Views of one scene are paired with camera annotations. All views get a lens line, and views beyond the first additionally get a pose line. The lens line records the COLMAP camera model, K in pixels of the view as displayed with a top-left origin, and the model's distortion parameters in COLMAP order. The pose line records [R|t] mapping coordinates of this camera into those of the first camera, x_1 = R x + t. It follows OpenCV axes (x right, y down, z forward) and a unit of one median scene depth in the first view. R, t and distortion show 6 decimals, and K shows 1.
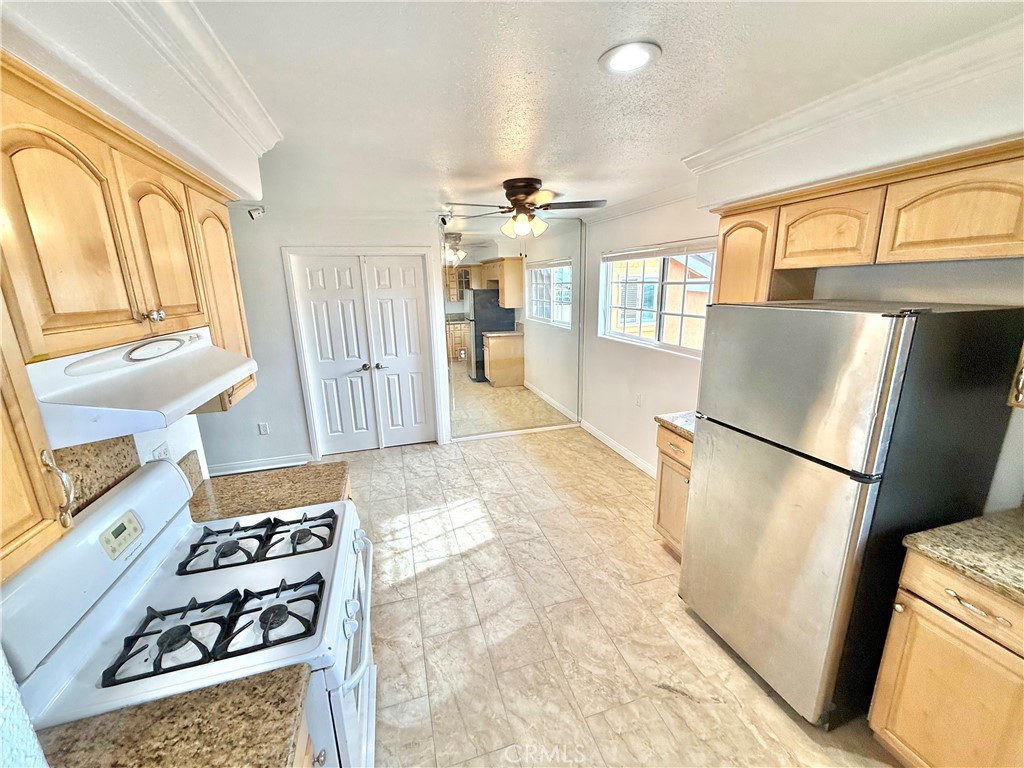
lens RADIAL K [[408.3, 0, 509.2], [0, 408.3, 381.4], [0, 0, 1]] dist [0.000880, 0.000165]
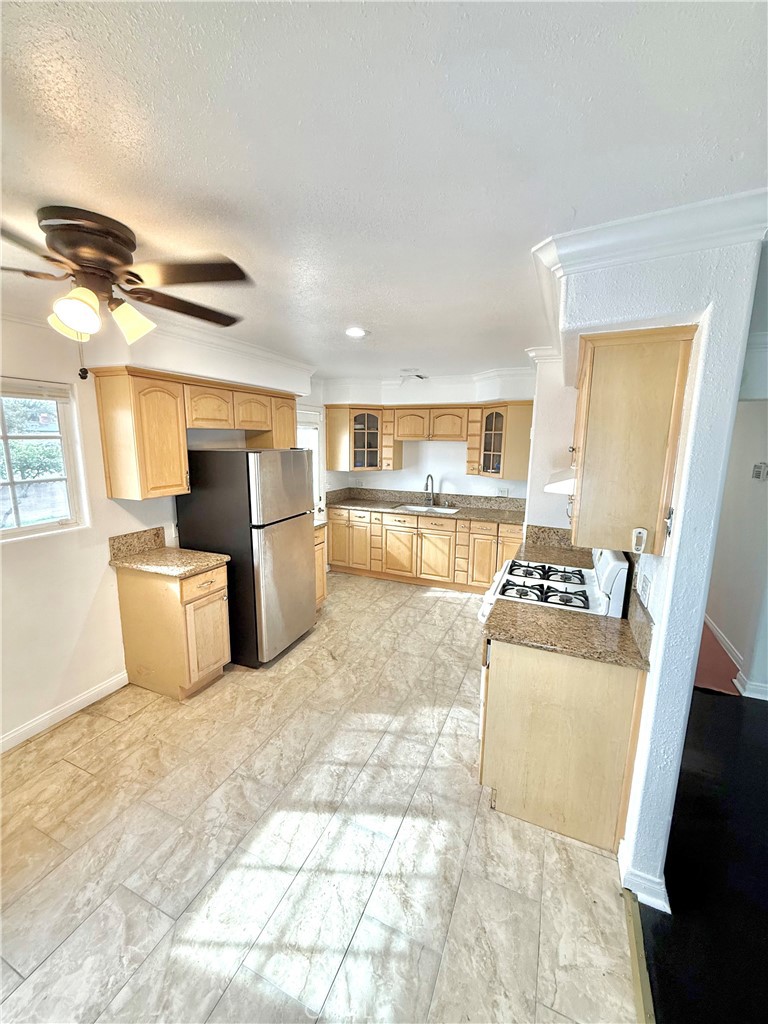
lens RADIAL K [[408.3, 0, 385.0], [0, 408.3, 510.0], [0, 0, 1]] dist [0.000880, 0.000165]
pose [[-0.762263, -0.100833, 0.639365, -0.704929], [0.157647, 0.929124, 0.334480, -0.346374], [-0.627776, 0.355756, -0.692340, 1.506171]]
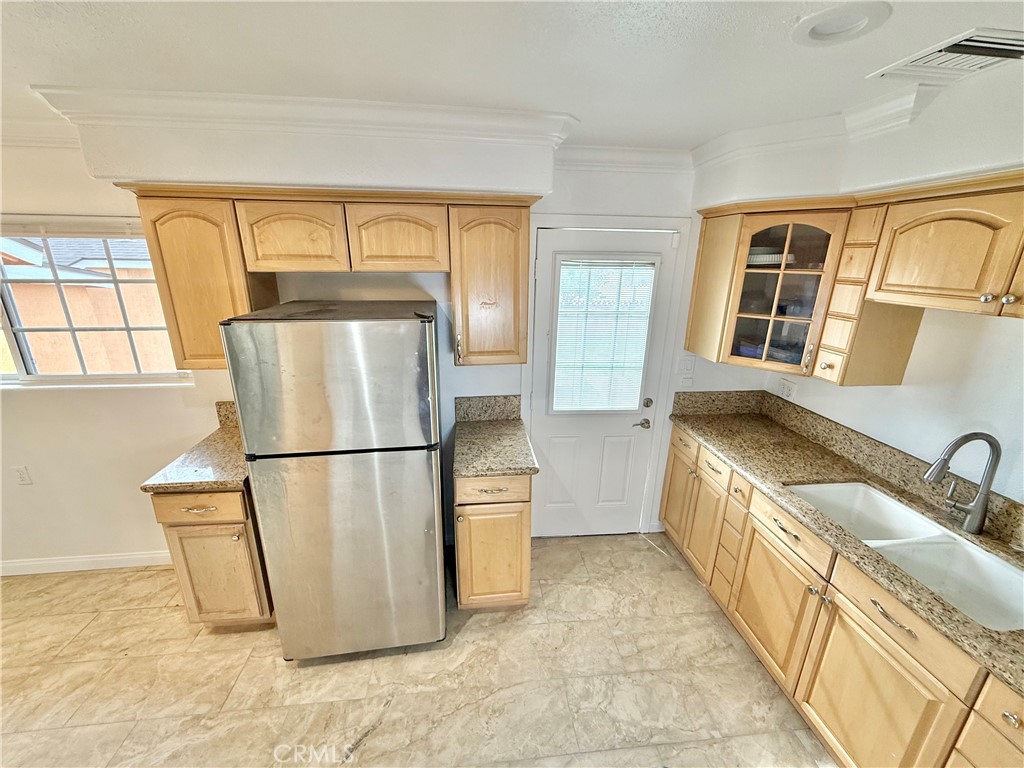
lens RADIAL K [[408.3, 0, 508.0], [0, 408.3, 382.6], [0, 0, 1]] dist [0.000880, 0.000165]
pose [[0.181926, -0.268513, 0.945941, -0.147056], [0.217113, 0.949221, 0.227689, -0.115613], [-0.959044, 0.163953, 0.230986, 0.266116]]
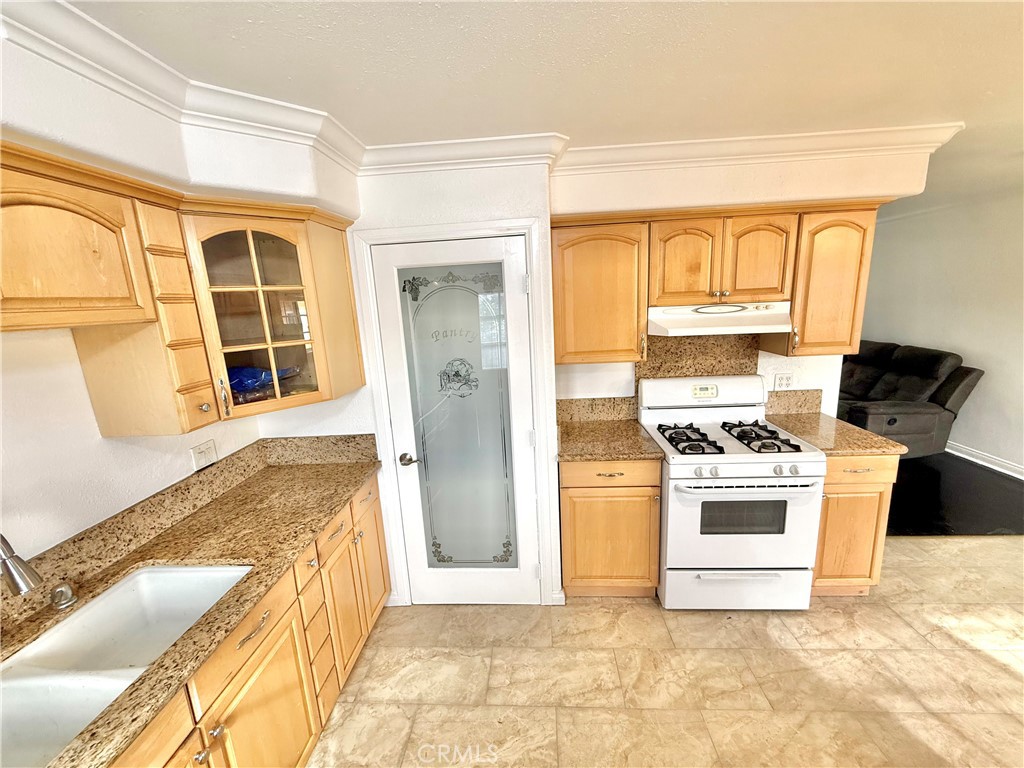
lens RADIAL K [[408.3, 0, 510.7], [0, 408.3, 380.1], [0, 0, 1]] dist [0.000880, 0.000165]
pose [[-0.343335, 0.224332, -0.912029, 0.727136], [-0.166429, 0.941158, 0.294149, -0.083253], [0.924350, 0.252779, -0.285797, 0.322873]]
